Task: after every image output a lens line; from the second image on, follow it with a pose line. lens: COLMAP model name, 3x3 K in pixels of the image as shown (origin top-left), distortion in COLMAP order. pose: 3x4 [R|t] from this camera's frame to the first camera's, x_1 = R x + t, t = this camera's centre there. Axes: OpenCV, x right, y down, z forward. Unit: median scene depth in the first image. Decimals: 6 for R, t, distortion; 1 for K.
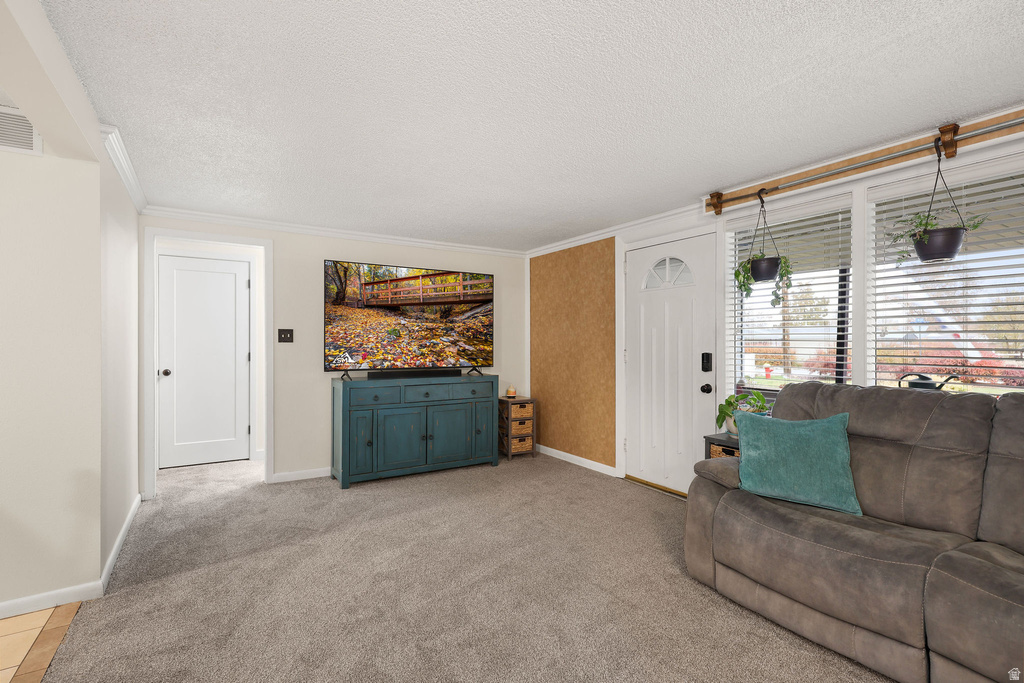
lens RADIAL K [[478.0, 0, 512.0], [0, 478.0, 341.5], [0, 0, 1]] dist [0.000127, 0.000025]
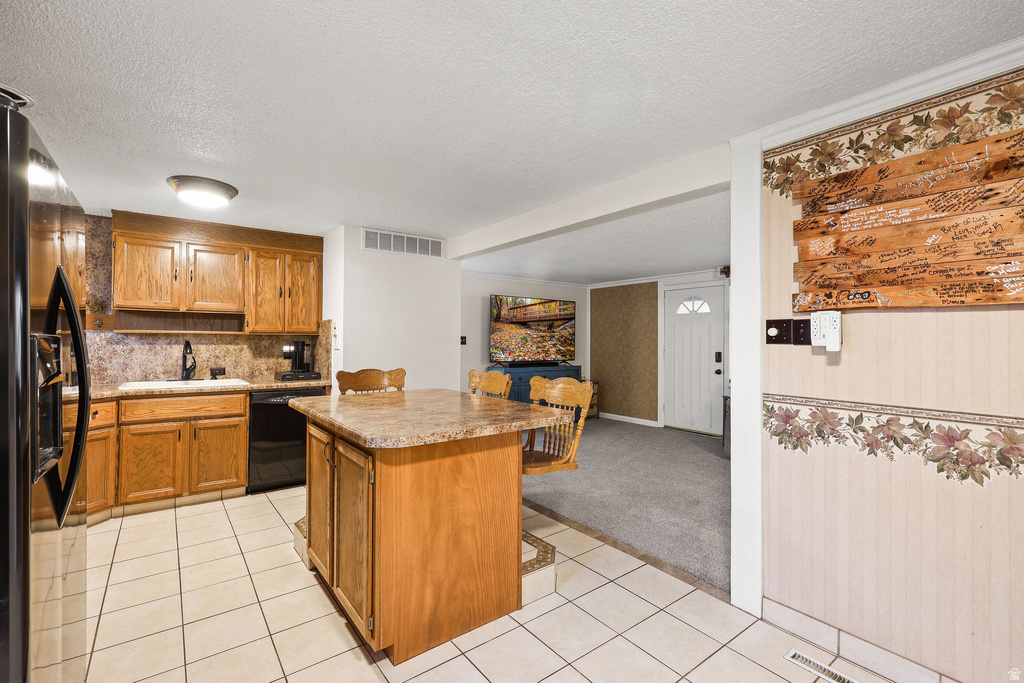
lens RADIAL K [[452.7, 0, 506.0], [0, 452.7, 341.4], [0, 0, 1]] dist [0.000576, 0.000060]
pose [[0.996874, 0.004869, 0.078852, -0.414991], [-0.004816, 0.999988, -0.000860, -0.007974], [-0.078855, 0.000477, 0.996886, -0.498303]]
